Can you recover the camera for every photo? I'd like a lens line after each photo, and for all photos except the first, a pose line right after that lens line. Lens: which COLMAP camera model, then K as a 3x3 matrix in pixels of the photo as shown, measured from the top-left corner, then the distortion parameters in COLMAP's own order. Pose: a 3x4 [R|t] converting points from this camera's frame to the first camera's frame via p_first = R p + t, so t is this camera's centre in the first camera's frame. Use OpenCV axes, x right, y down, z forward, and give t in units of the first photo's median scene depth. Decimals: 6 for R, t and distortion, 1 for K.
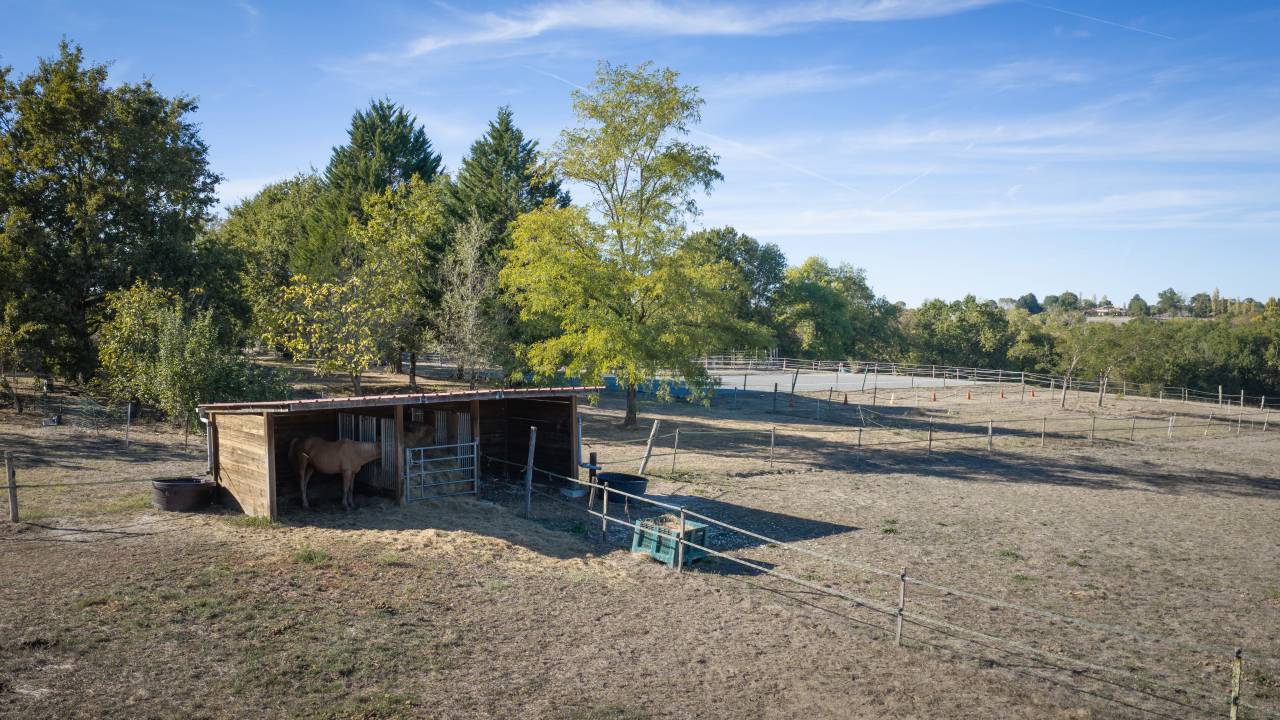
lens RADIAL K [[1017.3, 0, 606.6], [0, 1017.3, 356.9], [0, 0, 1]] dist [0.031661, -0.068653]
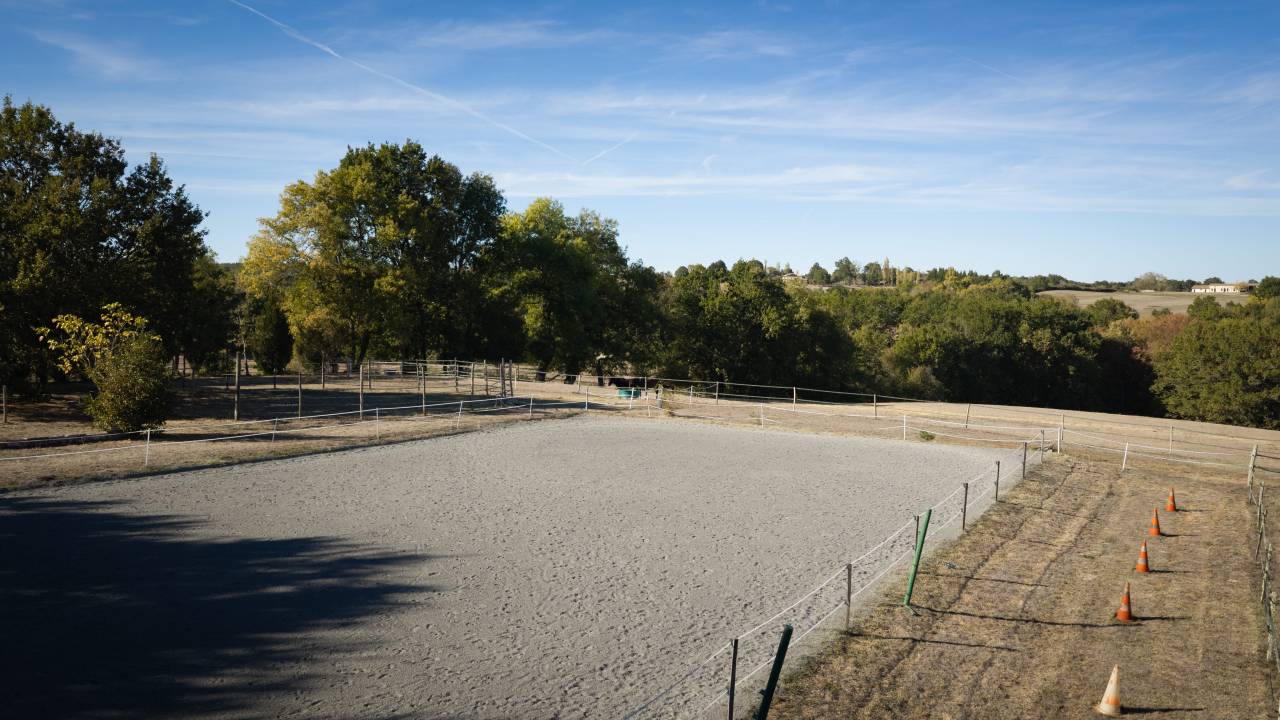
lens RADIAL K [[1017.3, 0, 606.6], [0, 1017.3, 356.9], [0, 0, 1]] dist [0.031661, -0.068653]
pose [[0.959524, -0.011618, 0.281387, 0.035872], [0.001460, 0.999340, 0.036285, -0.013014], [-0.281623, -0.034405, 0.958908, 0.229730]]
